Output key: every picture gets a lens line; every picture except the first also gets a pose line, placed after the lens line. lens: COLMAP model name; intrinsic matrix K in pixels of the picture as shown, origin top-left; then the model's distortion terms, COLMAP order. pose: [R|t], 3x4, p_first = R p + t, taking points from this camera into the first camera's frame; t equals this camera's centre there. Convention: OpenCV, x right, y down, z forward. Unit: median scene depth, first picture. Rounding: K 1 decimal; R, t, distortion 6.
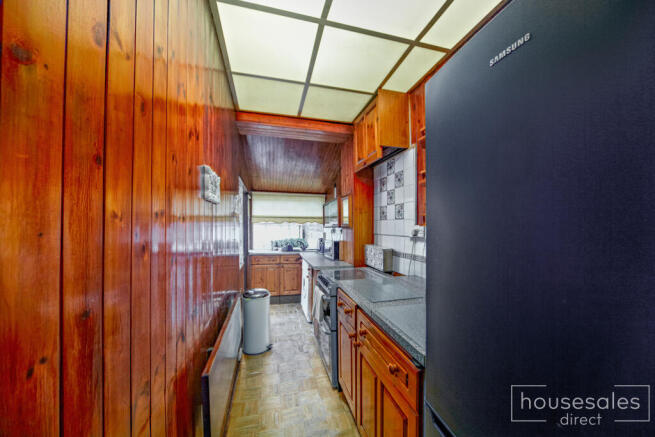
lens RADIAL K [[230.6, 0, 334.4], [0, 230.6, 223.3], [0, 0, 1]] dist [-0.018958, 0.000009]
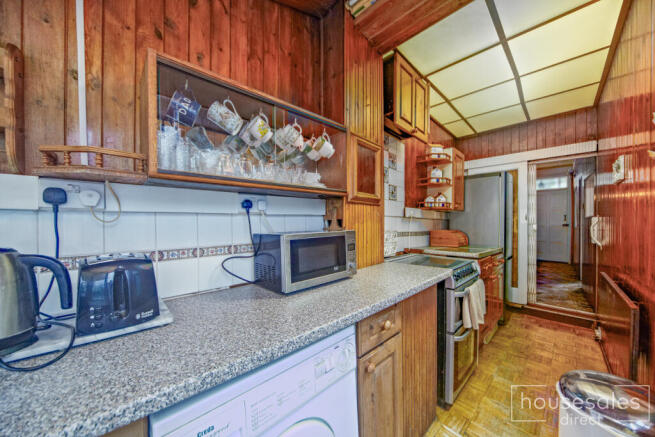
lens RADIAL K [[230.6, 0, 334.4], [0, 230.6, 223.3], [0, 0, 1]] dist [-0.018958, 0.000009]
pose [[-0.508113, -0.001672, 0.861289, -0.485905], [-0.004088, 0.999992, -0.000470, 0.089118], [-0.861281, -0.003760, -0.508115, 1.809141]]
